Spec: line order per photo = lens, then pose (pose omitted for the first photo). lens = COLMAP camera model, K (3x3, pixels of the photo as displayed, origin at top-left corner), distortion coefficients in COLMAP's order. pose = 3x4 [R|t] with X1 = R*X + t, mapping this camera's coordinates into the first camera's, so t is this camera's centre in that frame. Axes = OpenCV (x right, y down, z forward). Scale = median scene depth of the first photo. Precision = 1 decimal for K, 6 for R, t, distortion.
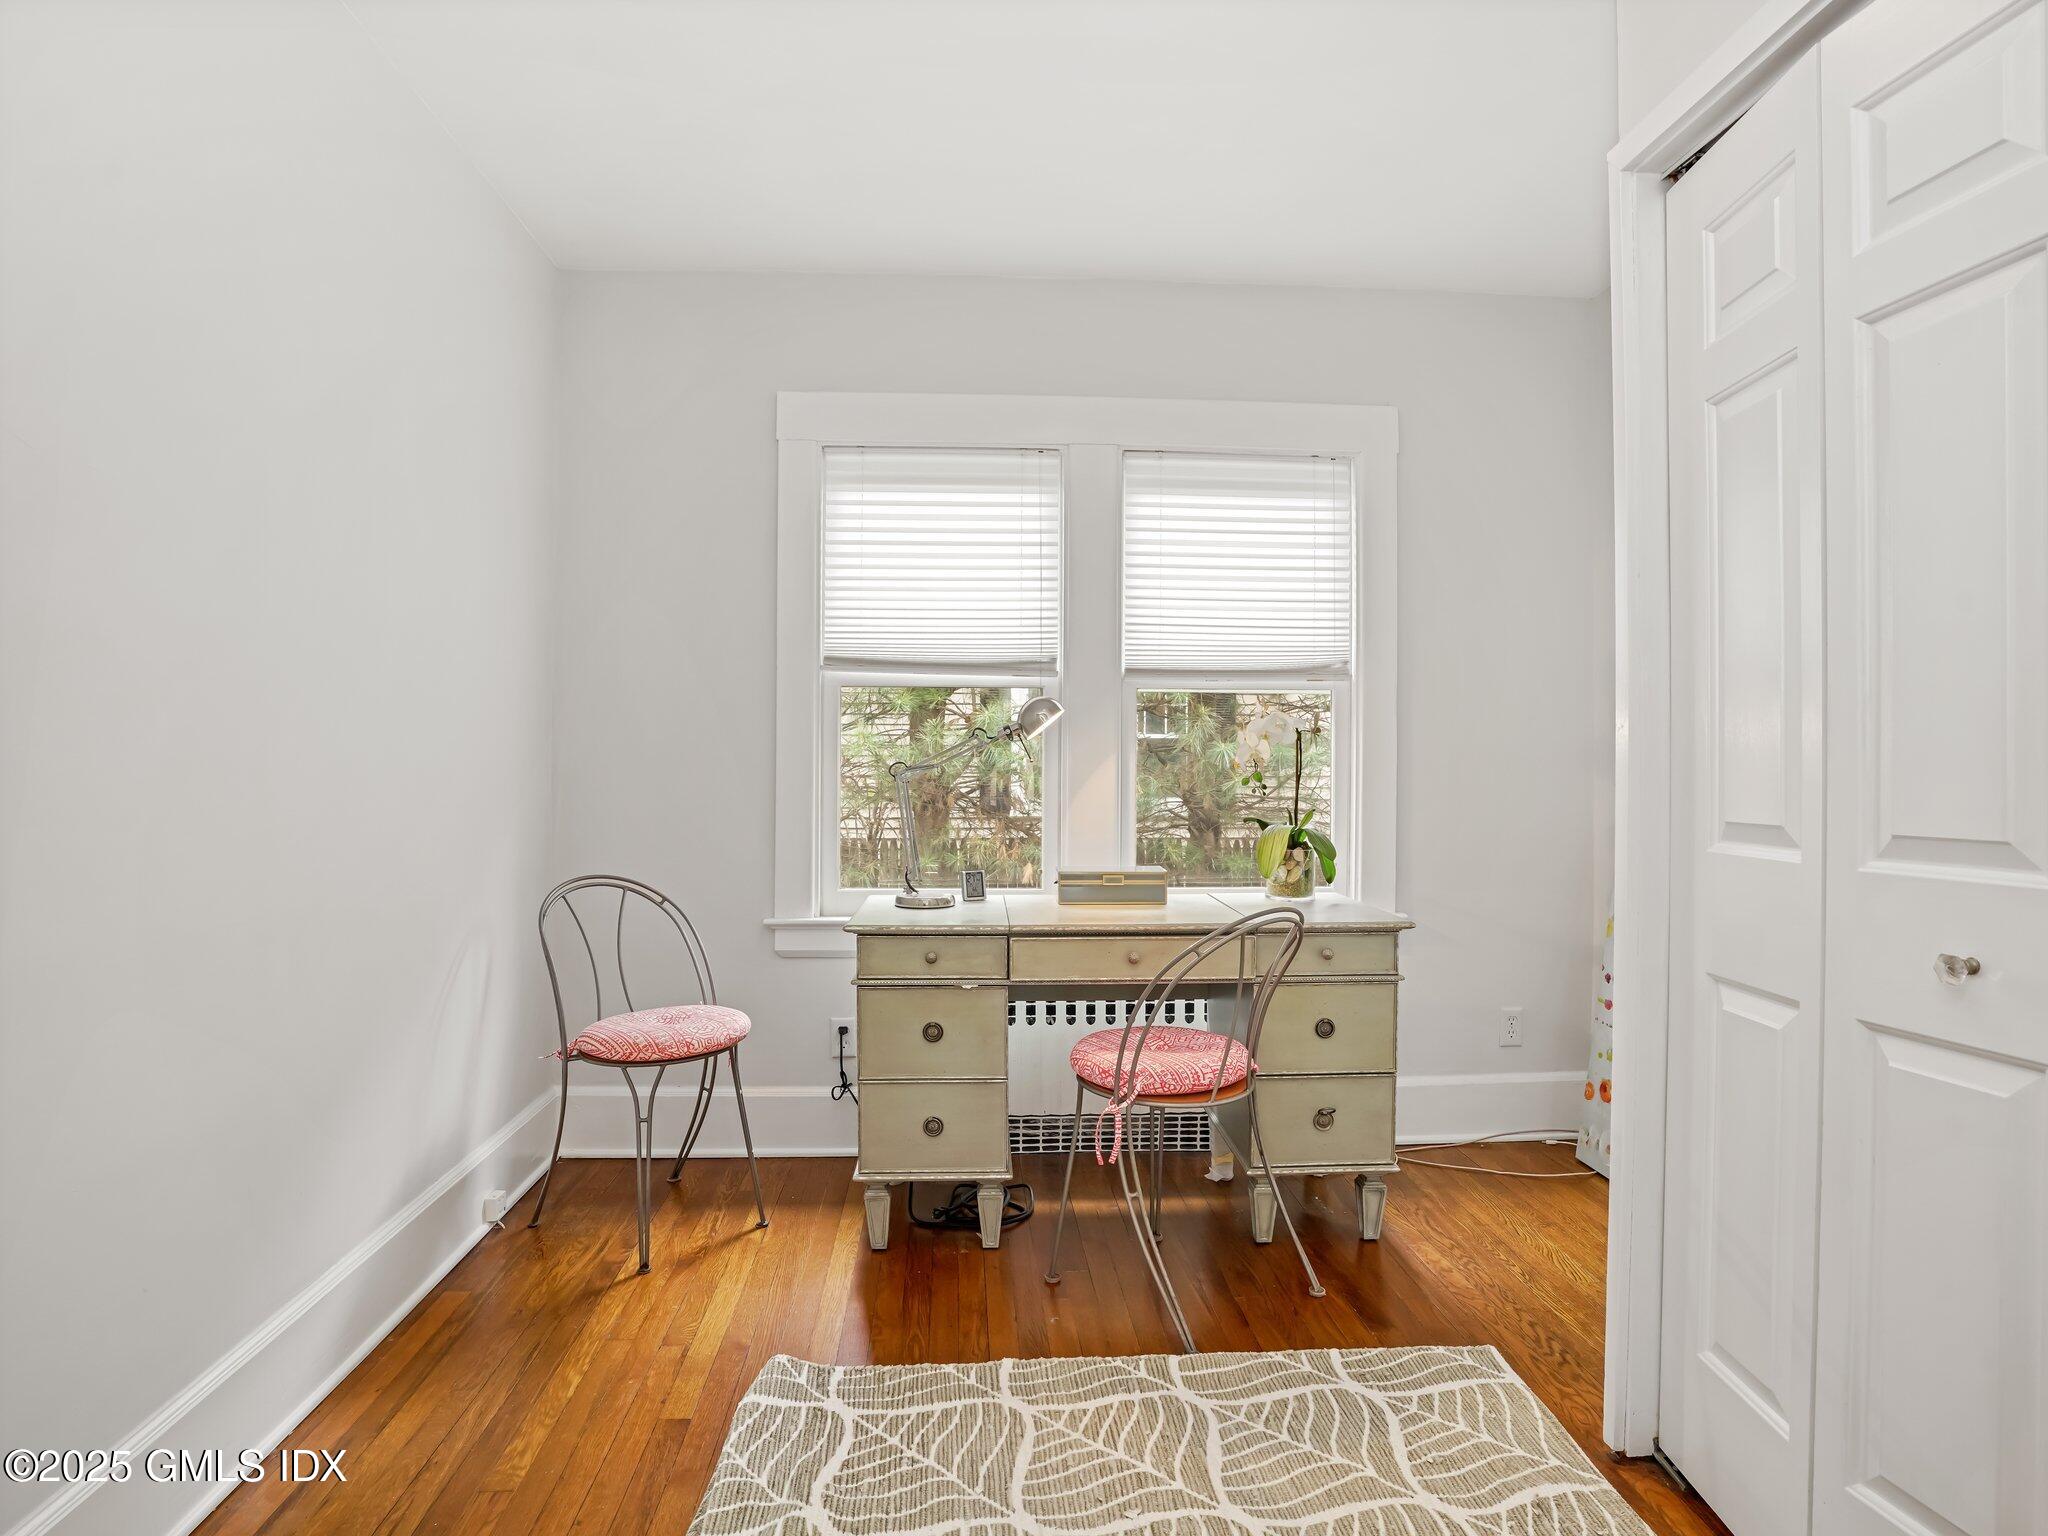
lens RADIAL K [[1142.6, 0, 1016.4], [0, 1142.6, 781.3], [0, 0, 1]] dist [-0.082573, 0.037224]
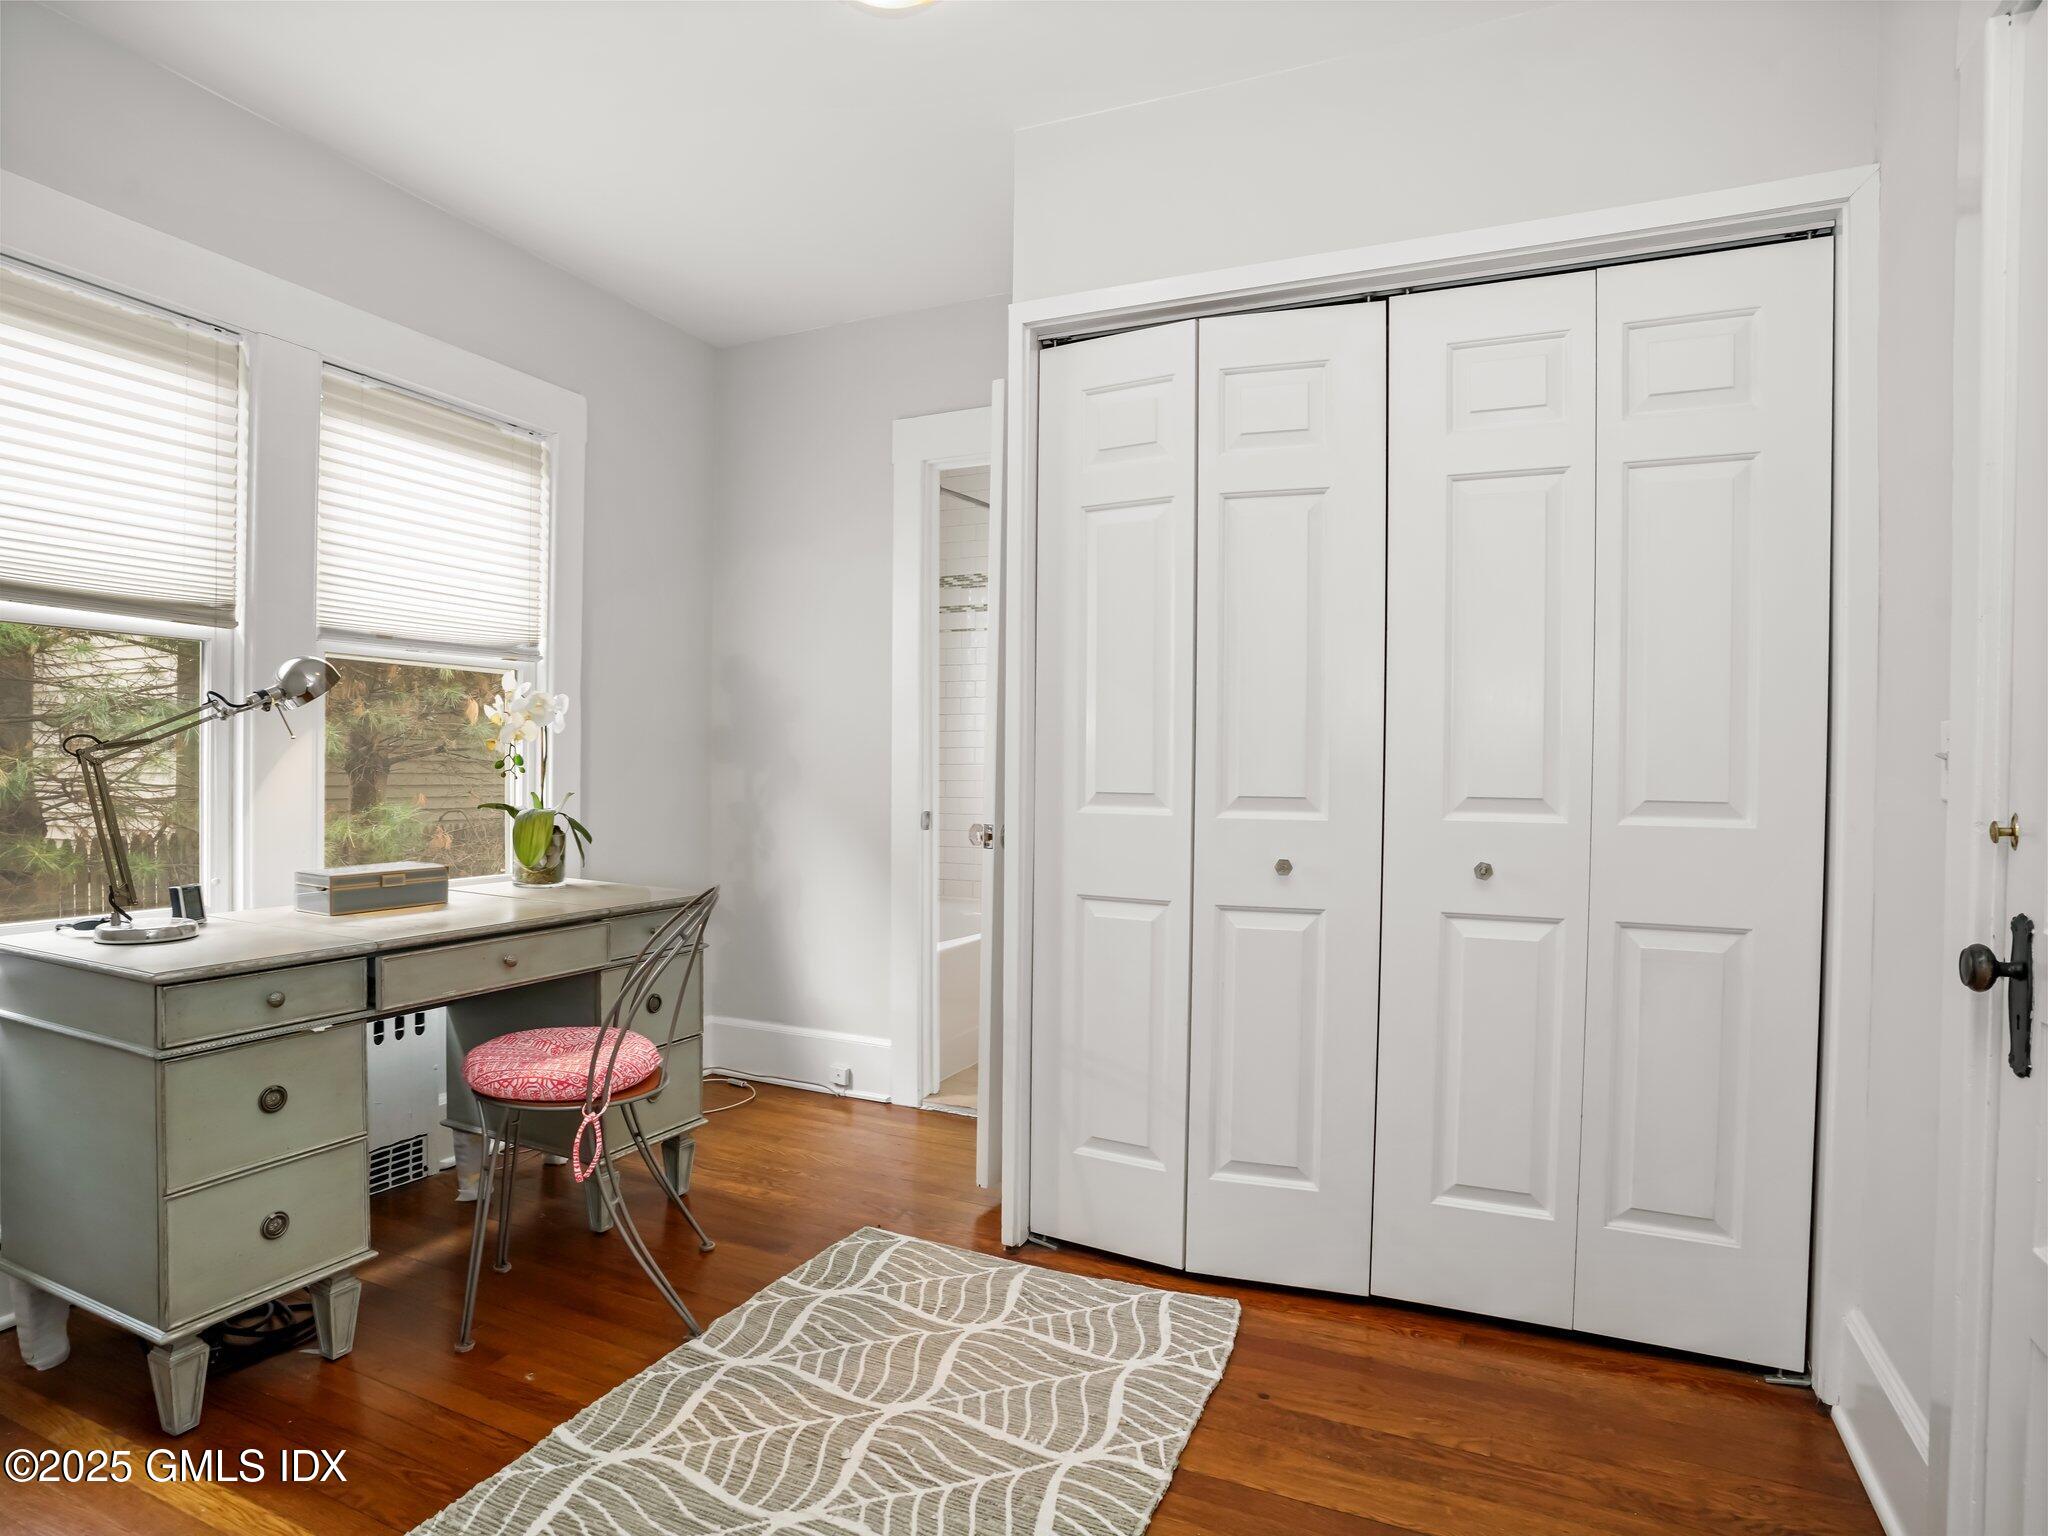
lens RADIAL K [[1106.7, 0, 1023.6], [0, 1106.7, 785.4], [0, 0, 1]] dist [-0.087368, 0.034740]
pose [[0.456859, -0.010526, 0.889477, -0.543532], [-0.003765, 0.999898, 0.013766, 0.004580], [-0.889531, -0.009638, 0.456773, 0.290492]]
